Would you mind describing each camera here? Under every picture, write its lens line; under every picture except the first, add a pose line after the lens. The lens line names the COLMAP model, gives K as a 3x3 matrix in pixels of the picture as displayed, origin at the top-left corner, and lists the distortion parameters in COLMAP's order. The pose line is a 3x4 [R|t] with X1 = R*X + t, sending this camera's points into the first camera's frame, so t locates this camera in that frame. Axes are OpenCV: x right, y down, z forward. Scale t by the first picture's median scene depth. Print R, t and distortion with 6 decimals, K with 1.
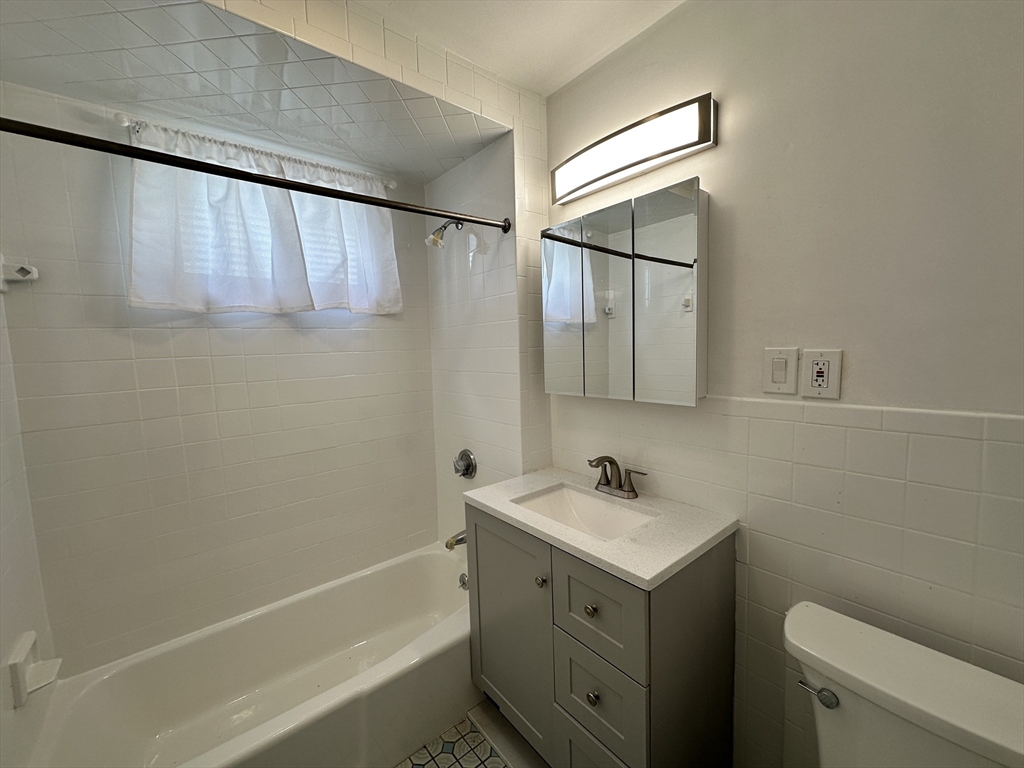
lens RADIAL K [[408.6, 0, 511.5], [0, 408.6, 383.2], [0, 0, 1]] dist [-0.000723, 0.000253]
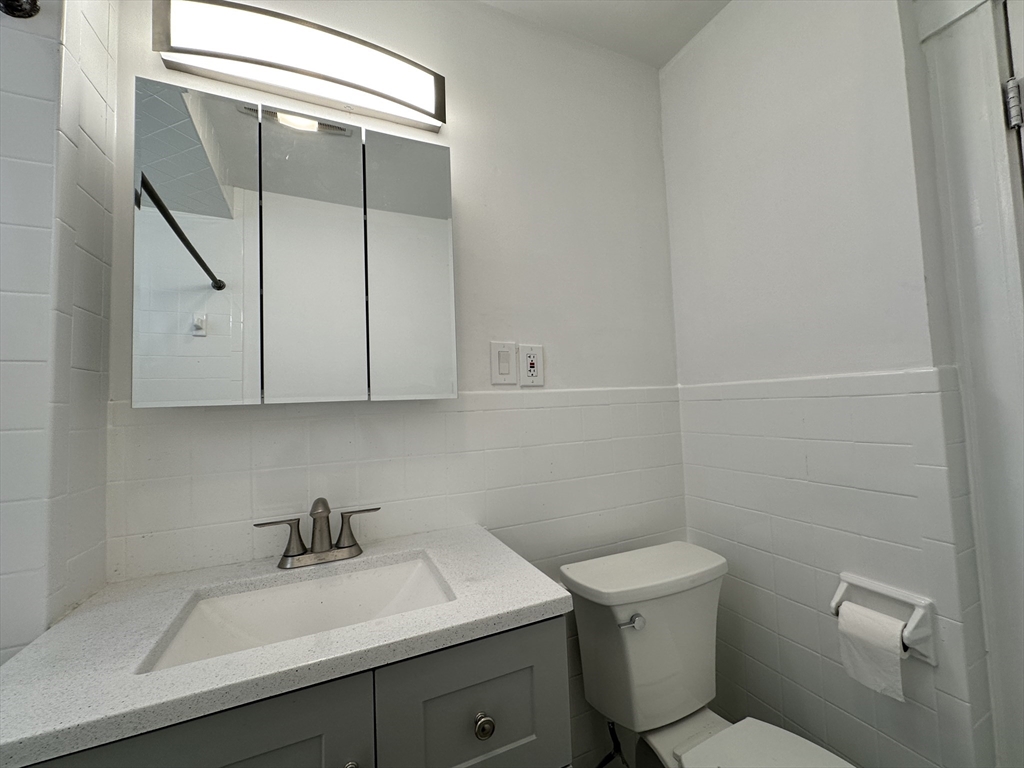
lens RADIAL K [[415.7, 0, 510.0], [0, 415.7, 380.8], [0, 0, 1]] dist [-0.000266, -0.000081]
pose [[0.266112, 0.075402, 0.960989, -0.252162], [0.108741, 0.988224, -0.107651, 0.088758], [-0.957789, 0.133146, 0.254779, 0.470376]]
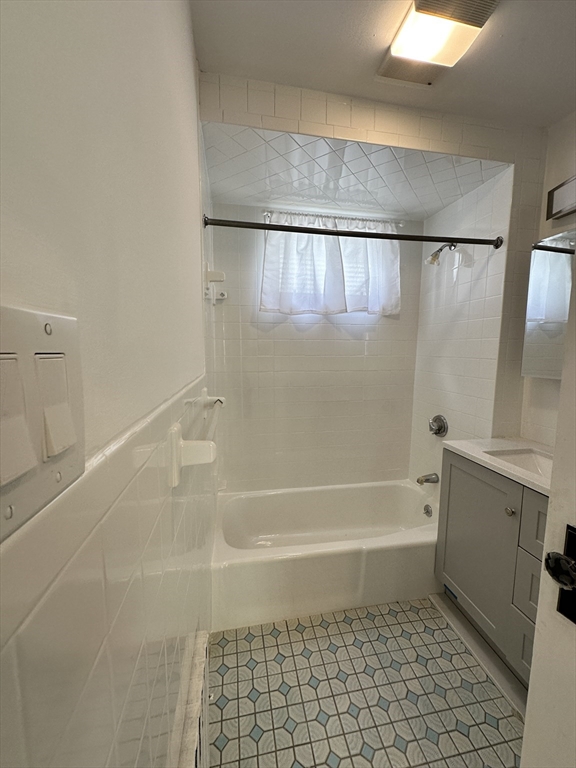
lens RADIAL K [[306.5, 0, 290.4], [0, 306.5, 381.8], [0, 0, 1]] dist [-0.000723, 0.000253]
pose [[0.871753, 0.091967, -0.481236, -0.078699], [-0.078073, 0.995749, 0.048864, 0.050886], [0.483685, -0.005026, 0.875228, -0.153214]]
